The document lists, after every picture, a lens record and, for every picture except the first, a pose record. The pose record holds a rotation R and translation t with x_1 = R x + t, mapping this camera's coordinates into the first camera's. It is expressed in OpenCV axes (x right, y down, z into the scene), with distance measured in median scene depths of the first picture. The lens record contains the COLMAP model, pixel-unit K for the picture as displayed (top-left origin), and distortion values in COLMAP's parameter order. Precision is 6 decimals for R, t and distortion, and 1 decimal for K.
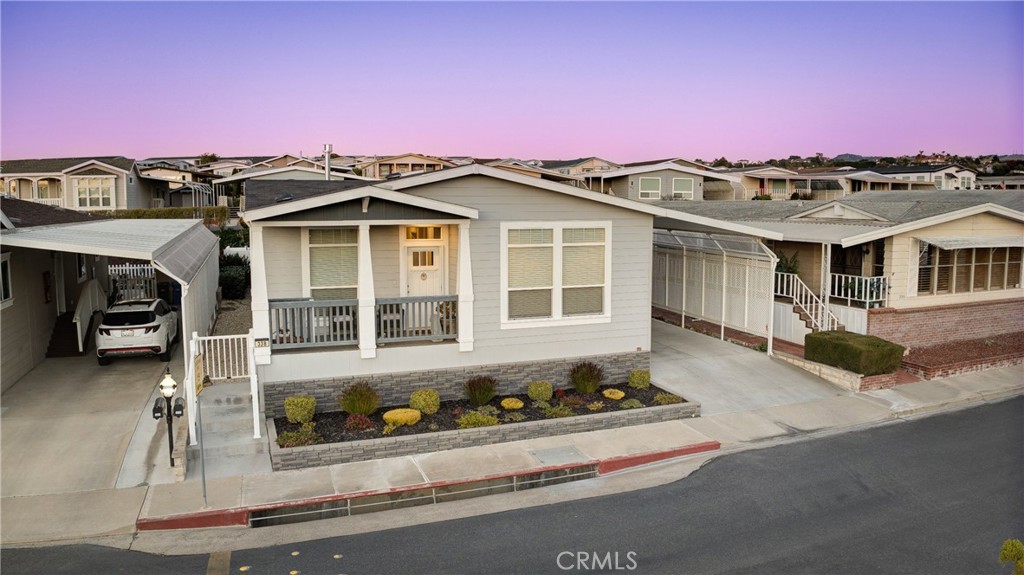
lens RADIAL K [[718.7, 0, 517.4], [0, 718.7, 280.5], [0, 0, 1]] dist [-0.101413, -0.016910]
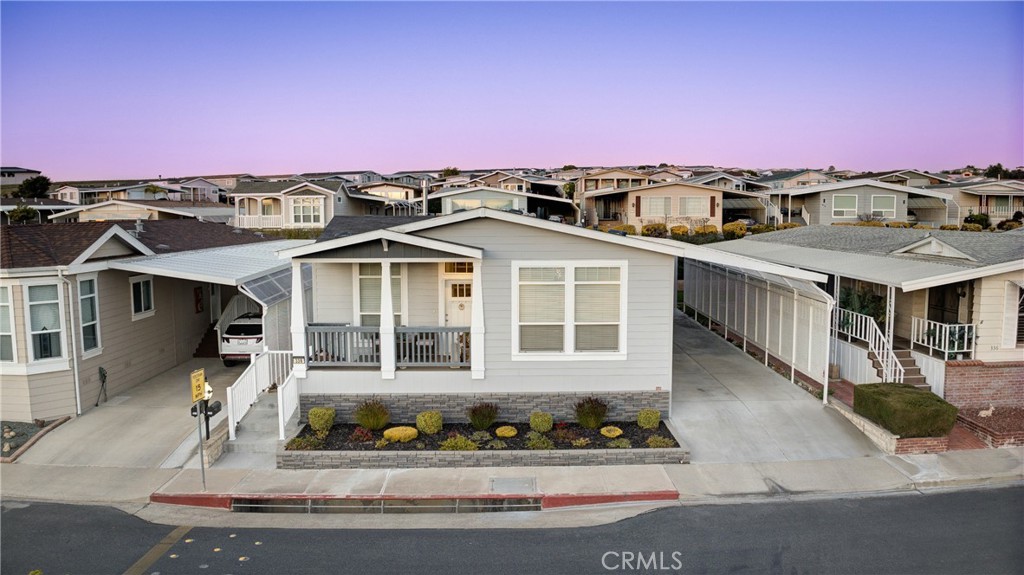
lens RADIAL K [[718.7, 0, 517.0], [0, 718.7, 281.2], [0, 0, 1]] dist [-0.101413, -0.016910]
pose [[0.942385, 0.030002, -0.333182, 0.342575], [-0.033713, 0.999417, -0.005361, -0.045587], [0.332827, 0.016284, 0.942847, -0.005852]]
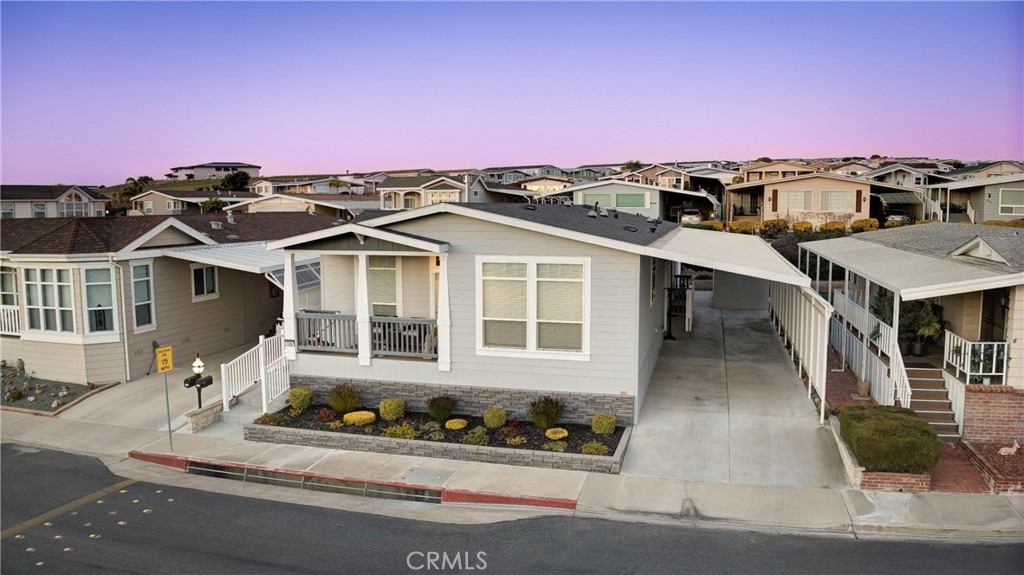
lens RADIAL K [[718.7, 0, 516.0], [0, 718.7, 279.8], [0, 0, 1]] dist [-0.101413, -0.016910]
pose [[0.814536, 0.057325, -0.577273, 0.650759], [-0.059861, 0.998099, 0.014650, -0.064619], [0.577016, 0.022623, 0.816419, 0.158568]]
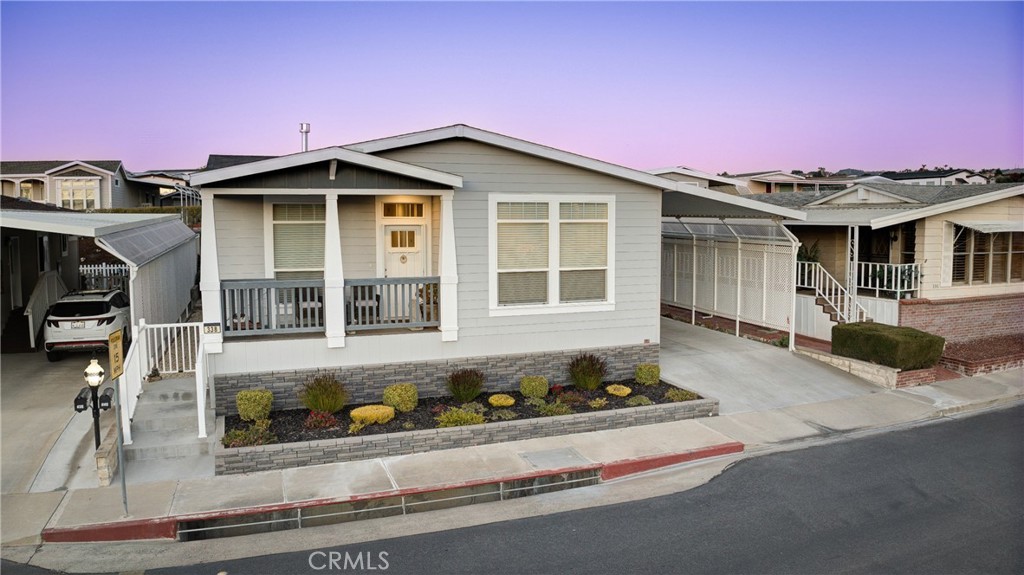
lens RADIAL K [[718.7, 0, 517.0], [0, 718.7, 282.1], [0, 0, 1]] dist [-0.101413, -0.016910]
pose [[0.999992, -0.001306, -0.003709, 0.014140], [0.001232, 0.999802, -0.019867, 0.044272], [0.003734, 0.019862, 0.999796, 0.125319]]
